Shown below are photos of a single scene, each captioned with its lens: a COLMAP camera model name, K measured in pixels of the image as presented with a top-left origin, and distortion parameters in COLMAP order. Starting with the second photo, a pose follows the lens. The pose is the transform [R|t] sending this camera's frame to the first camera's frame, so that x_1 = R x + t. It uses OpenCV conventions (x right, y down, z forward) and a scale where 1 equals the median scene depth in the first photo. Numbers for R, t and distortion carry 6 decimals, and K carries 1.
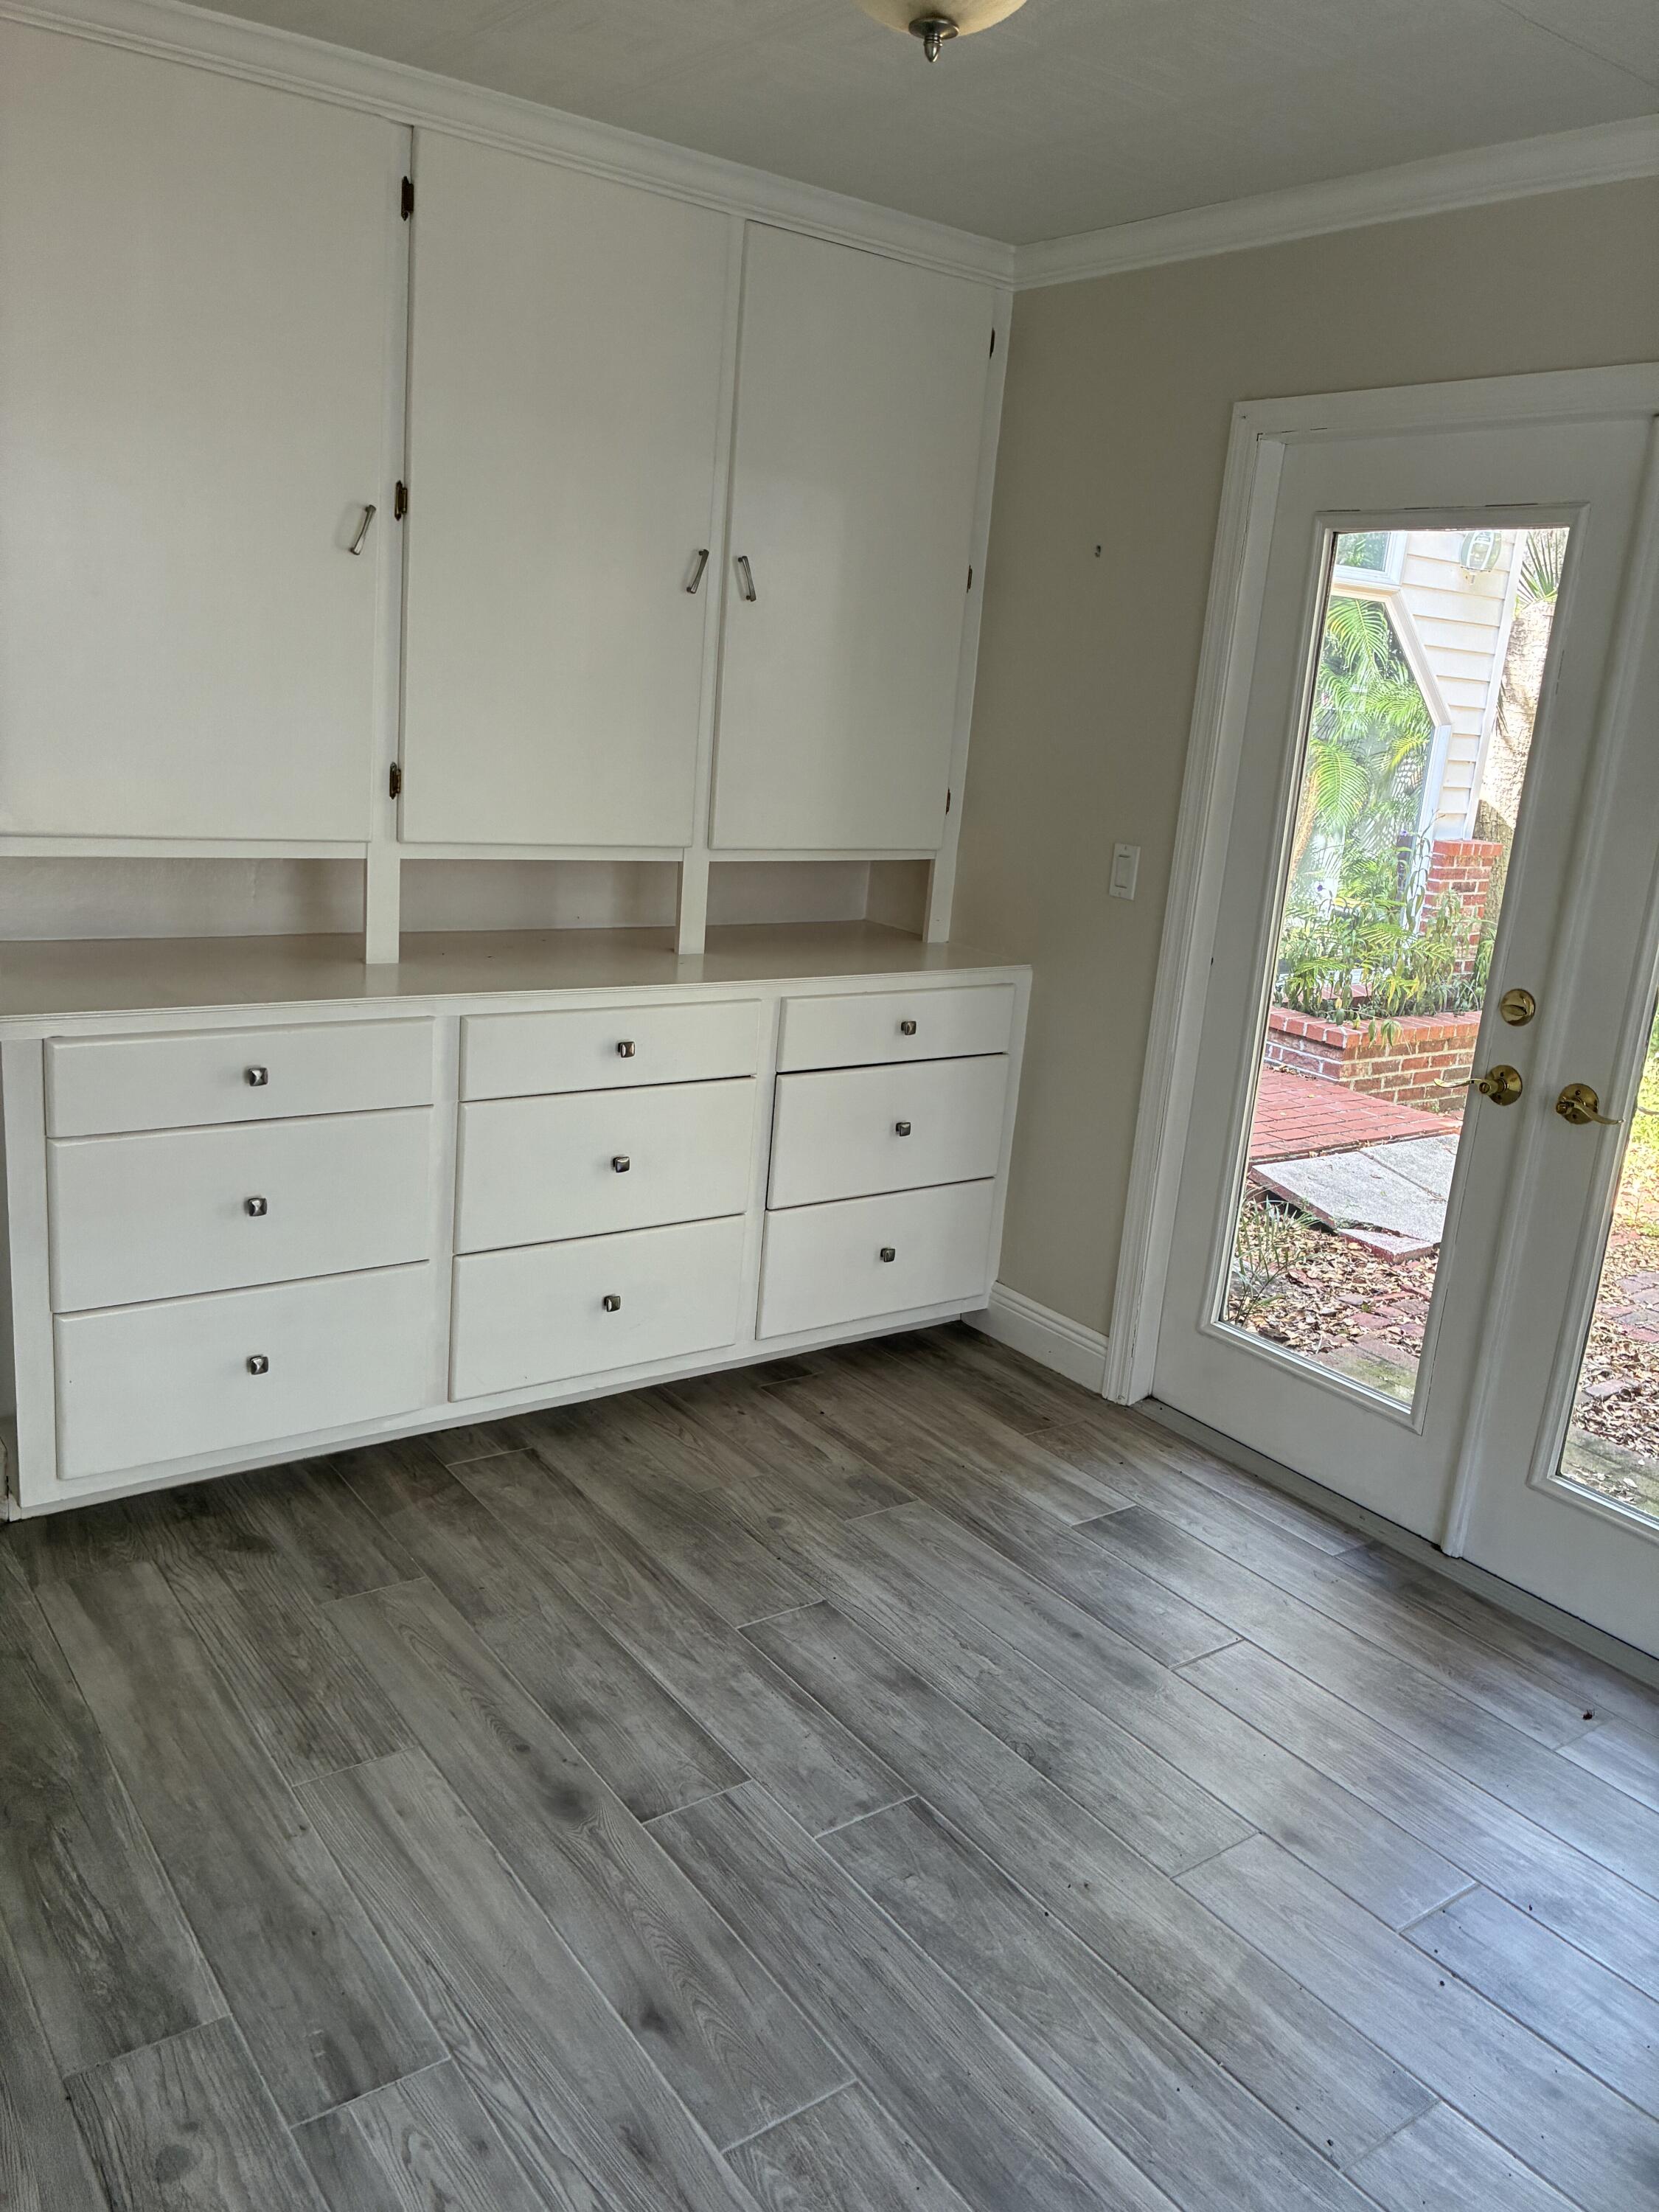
lens RADIAL K [[1663.6, 0, 820.7], [0, 1663.6, 1105.8], [0, 0, 1]] dist [0.007193, -0.061078]
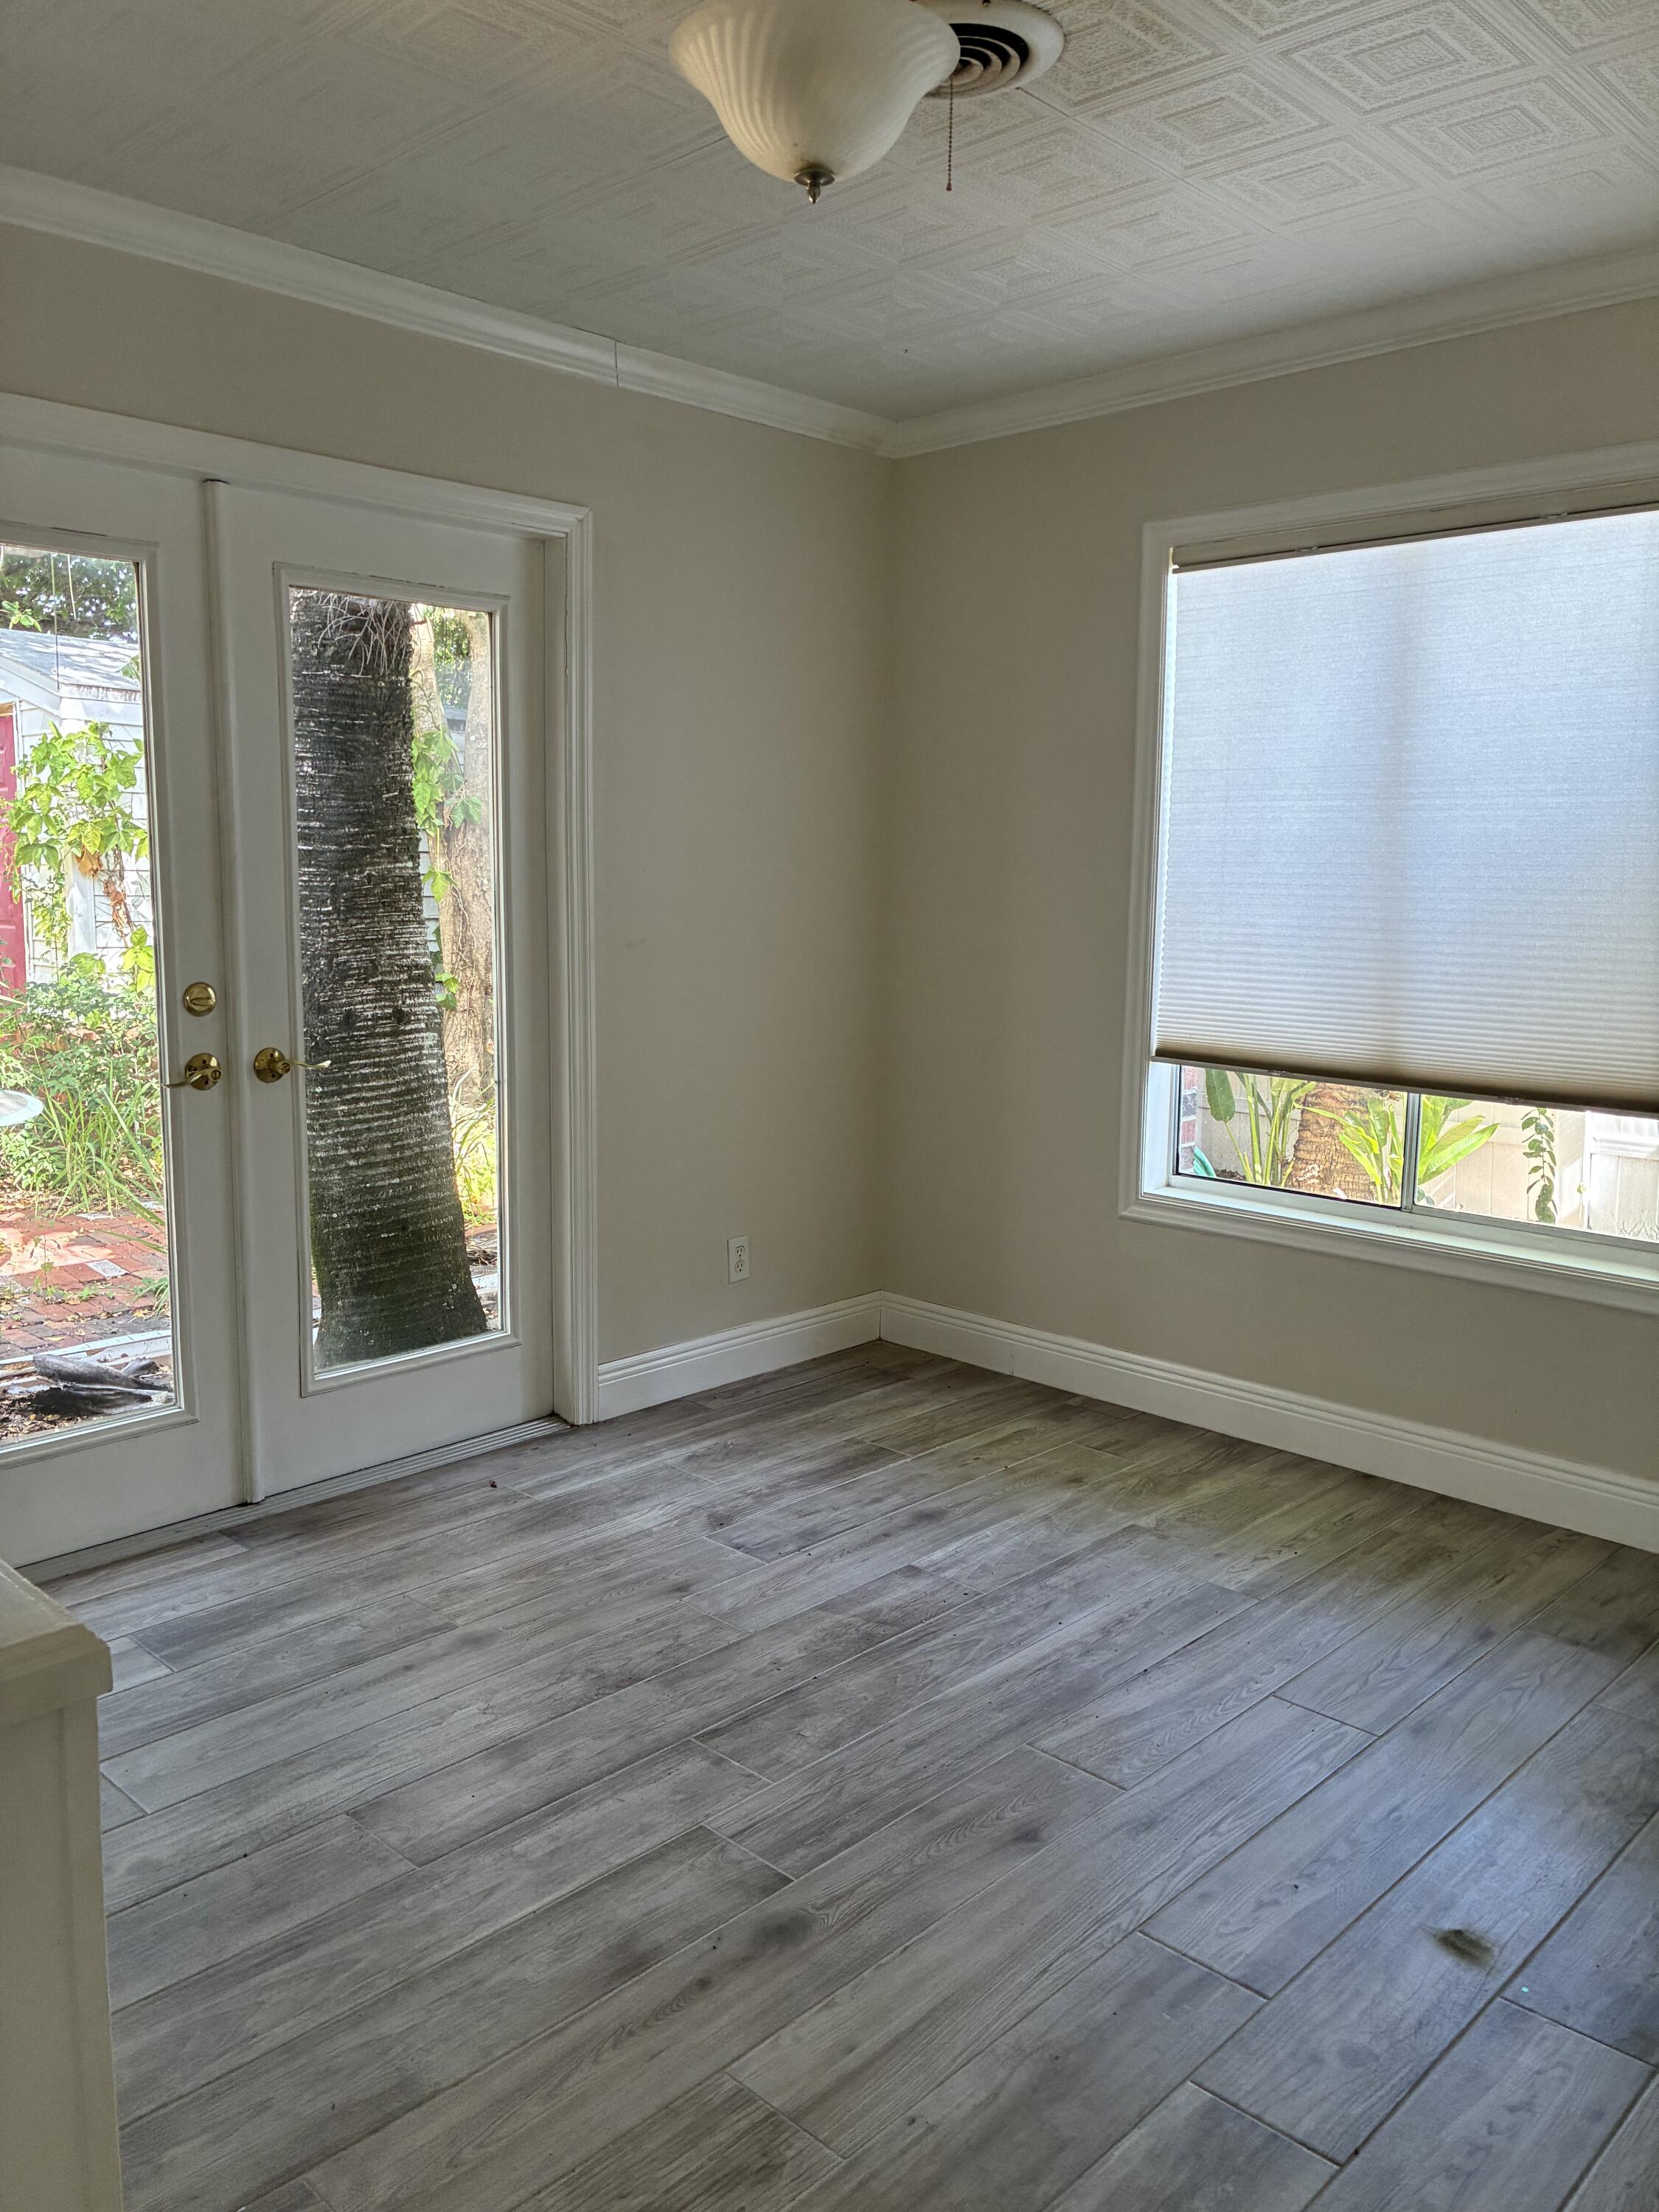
lens RADIAL K [[1663.6, 0, 820.7], [0, 1663.6, 1105.8], [0, 0, 1]] dist [0.007193, -0.061078]
pose [[-0.177402, -0.222824, 0.958581, -0.894002], [0.227815, 0.938276, 0.260266, -0.229463], [-0.957407, 0.264551, -0.115689, 0.930667]]
